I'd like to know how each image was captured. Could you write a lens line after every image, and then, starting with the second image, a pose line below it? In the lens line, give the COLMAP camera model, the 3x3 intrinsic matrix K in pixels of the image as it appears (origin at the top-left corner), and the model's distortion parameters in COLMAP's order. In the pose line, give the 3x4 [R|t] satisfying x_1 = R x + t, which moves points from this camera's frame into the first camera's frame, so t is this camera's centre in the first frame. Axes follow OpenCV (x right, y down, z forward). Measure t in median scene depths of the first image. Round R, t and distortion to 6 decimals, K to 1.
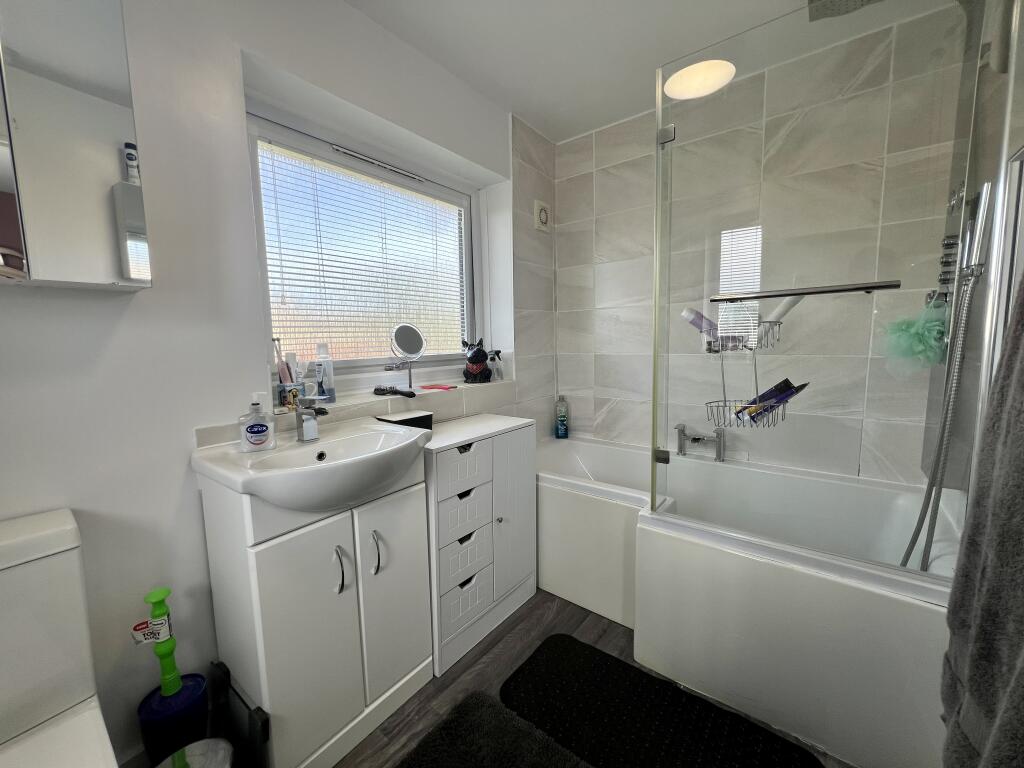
lens RADIAL K [[410.6, 0, 515.8], [0, 410.6, 384.7], [0, 0, 1]] dist [-0.002225, -0.000571]
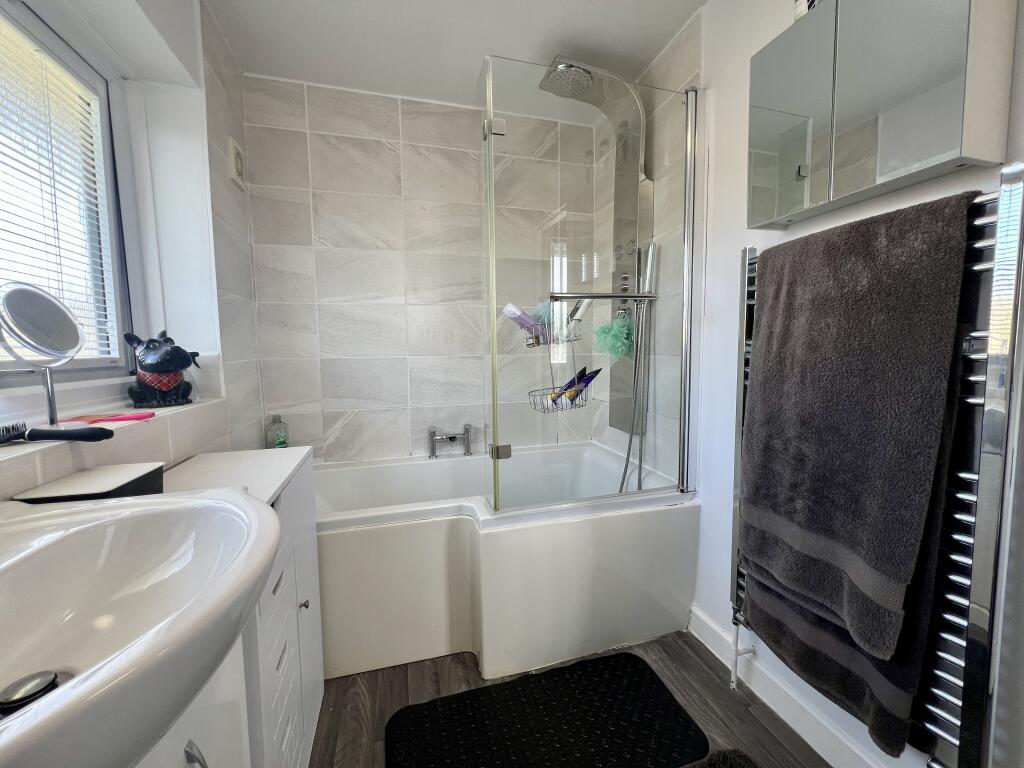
lens RADIAL K [[410.6, 0, 512.5], [0, 410.6, 382.2], [0, 0, 1]] dist [-0.002225, -0.000571]
pose [[0.589329, -0.057296, 0.805859, -0.295611], [0.092236, 0.995732, 0.003343, 0.004686], [-0.802611, 0.072359, 0.592098, 0.274638]]
